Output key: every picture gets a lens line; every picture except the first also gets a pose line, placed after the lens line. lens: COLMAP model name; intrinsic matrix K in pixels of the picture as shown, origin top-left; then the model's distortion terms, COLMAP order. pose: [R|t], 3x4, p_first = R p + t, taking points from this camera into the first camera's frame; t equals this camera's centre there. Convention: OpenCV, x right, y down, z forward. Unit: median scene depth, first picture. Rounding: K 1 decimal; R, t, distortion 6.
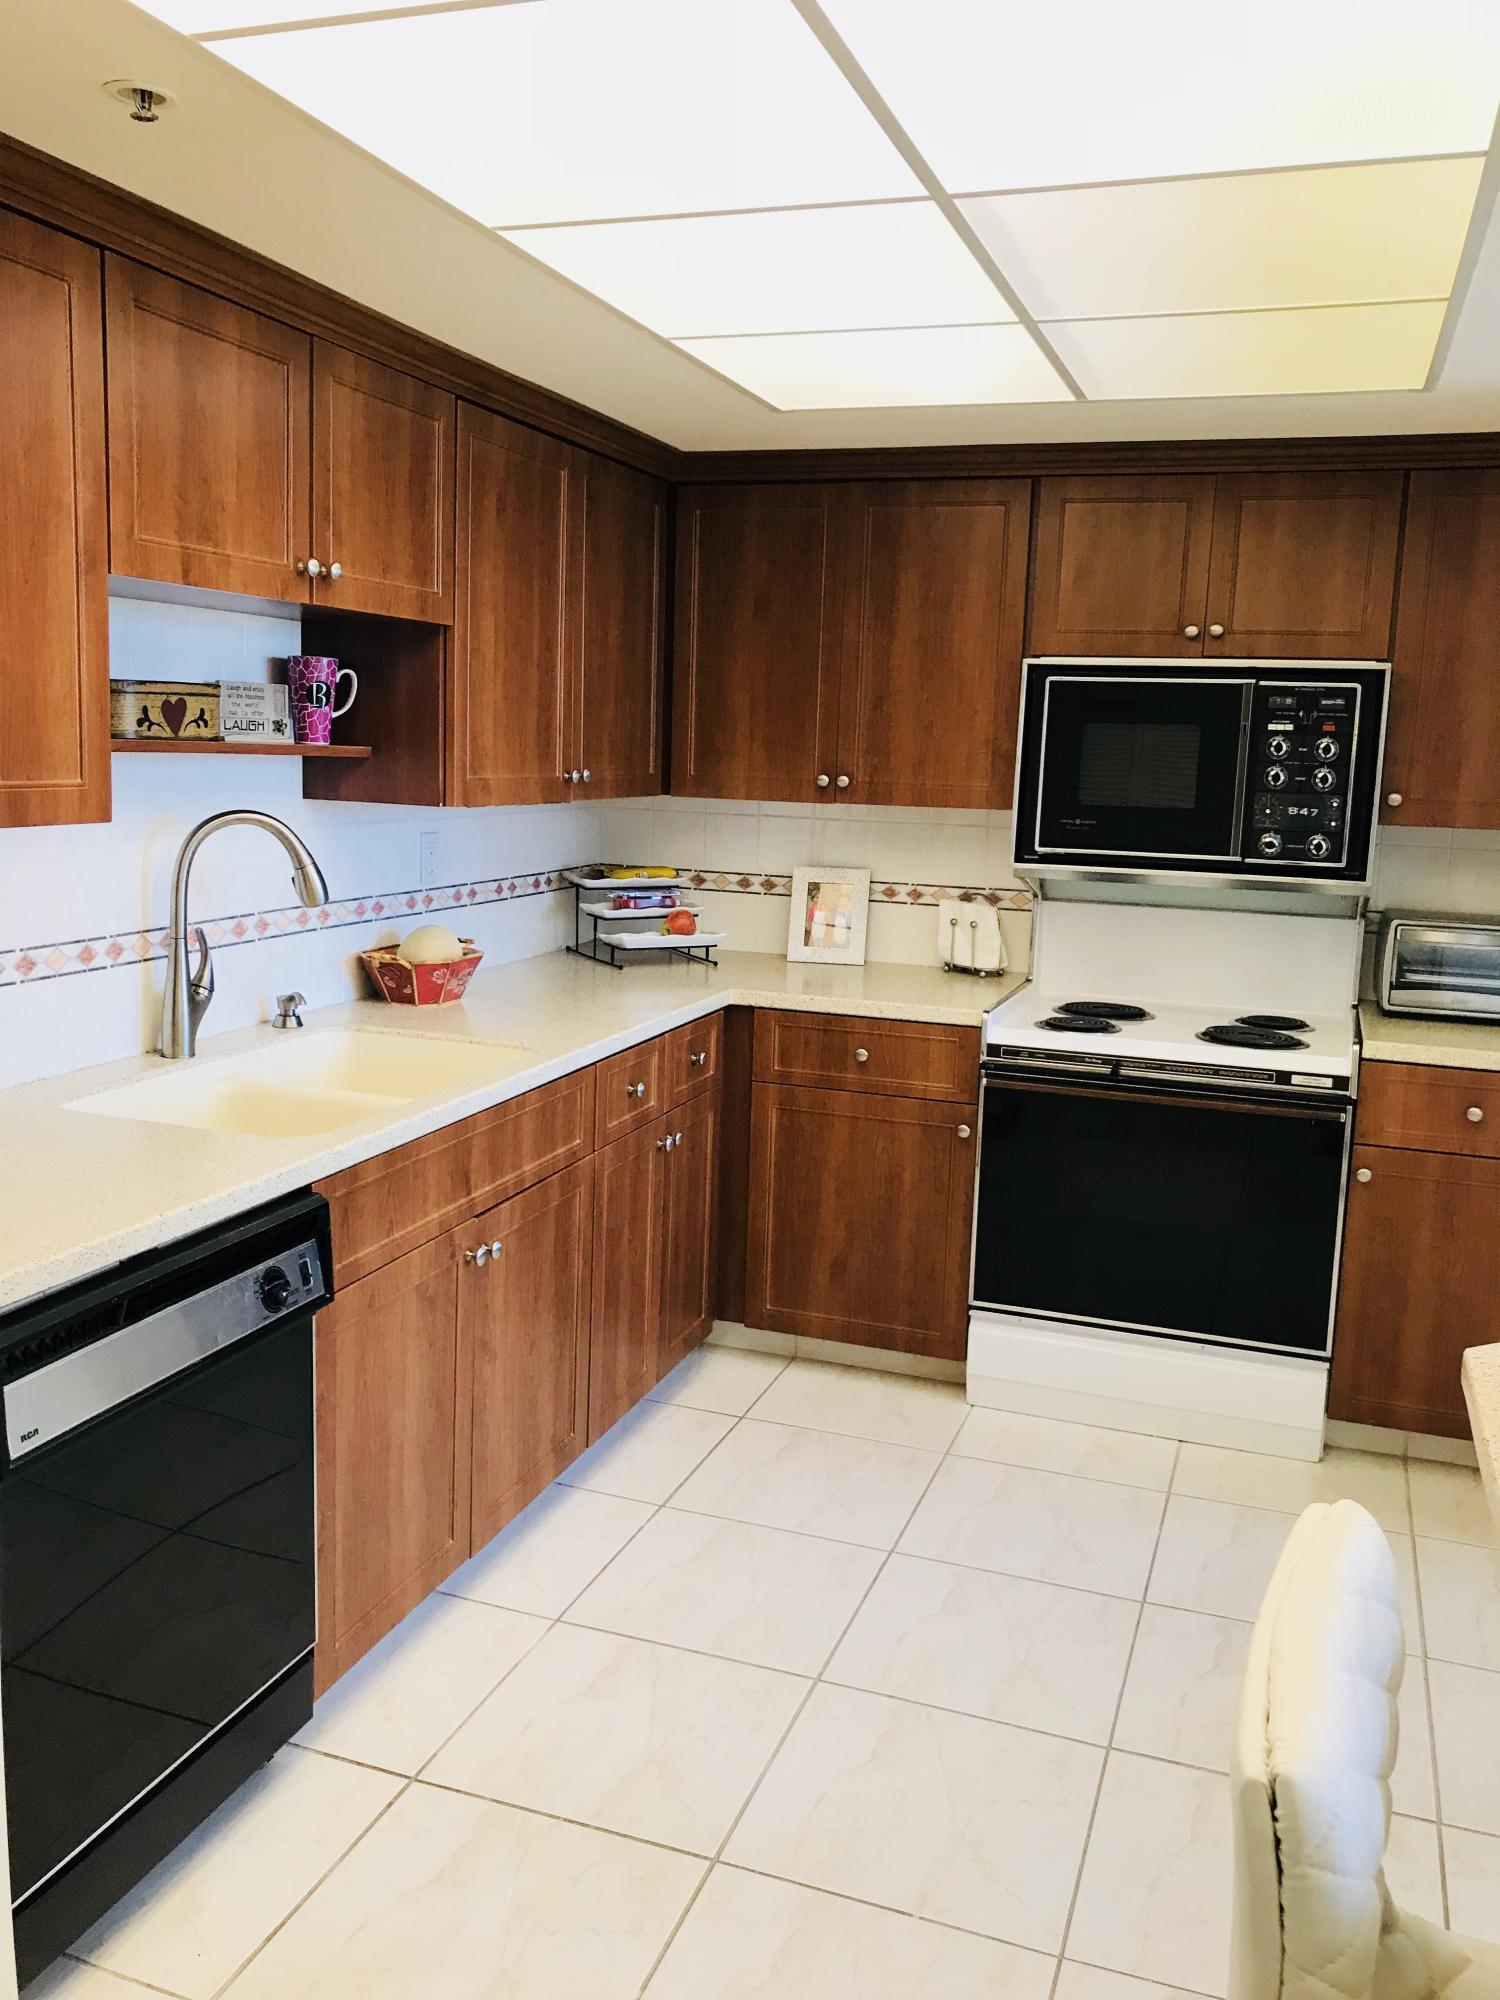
lens RADIAL K [[1656.4, 0, 757.6], [0, 1656.4, 1000.4], [0, 0, 1]] dist [0.078311, -0.049083]
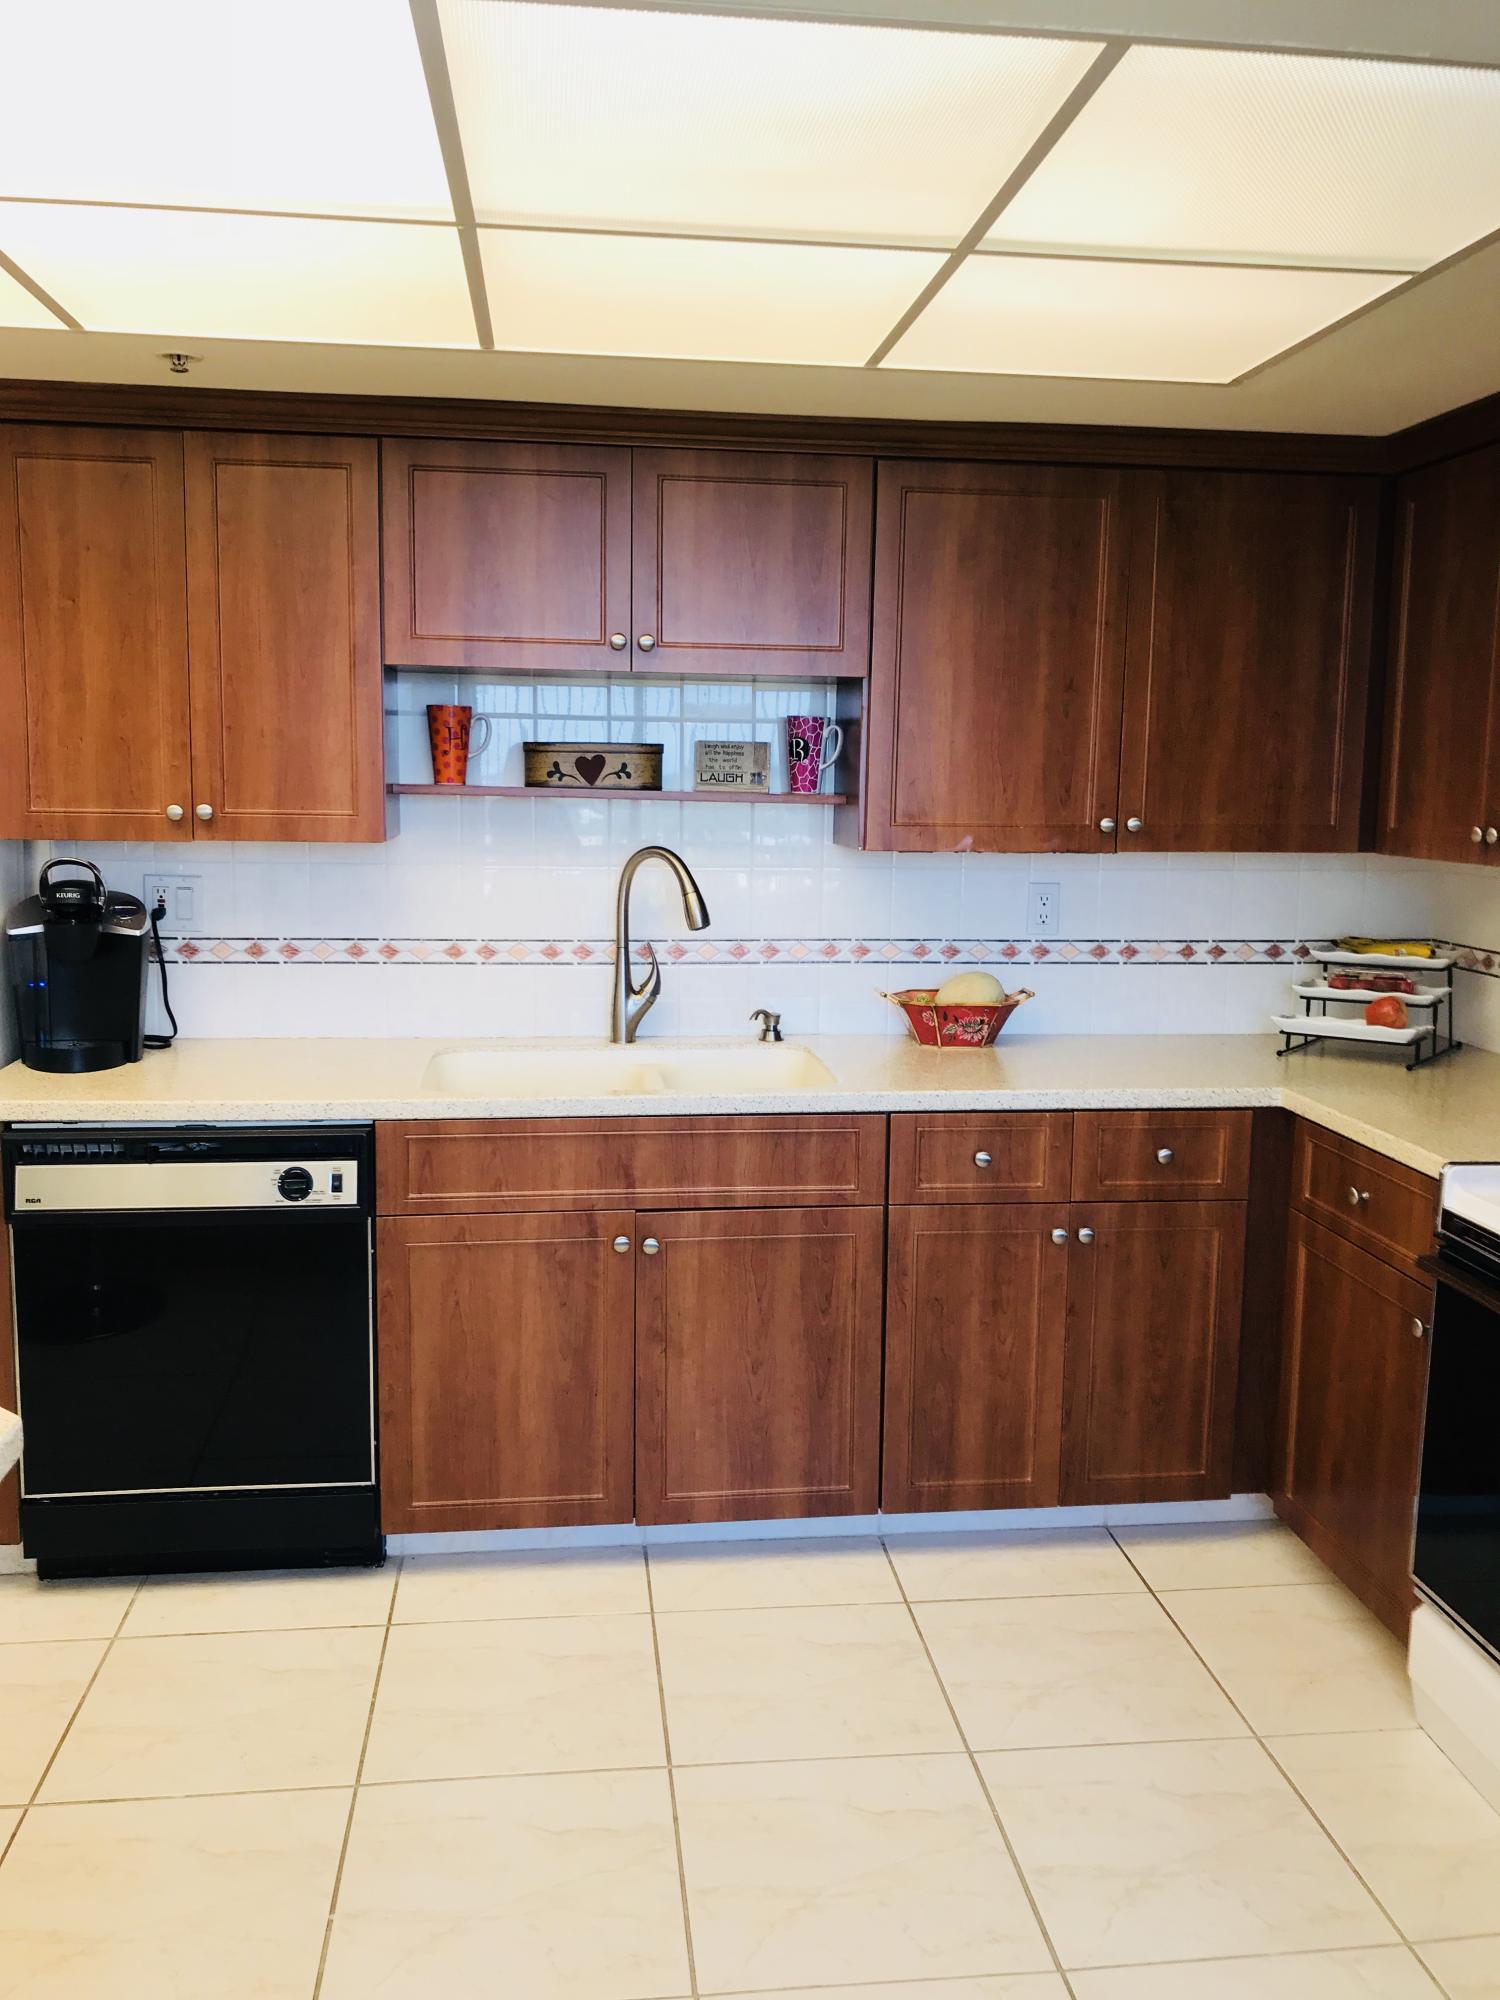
lens RADIAL K [[1656.4, 0, 762.3], [0, 1656.4, 1001.5], [0, 0, 1]] dist [0.078311, -0.049083]
pose [[0.449128, 0.094863, -0.888417, 0.826815], [-0.140834, 0.989434, 0.034453, -0.056264], [0.882298, 0.109646, 0.457743, 0.546959]]
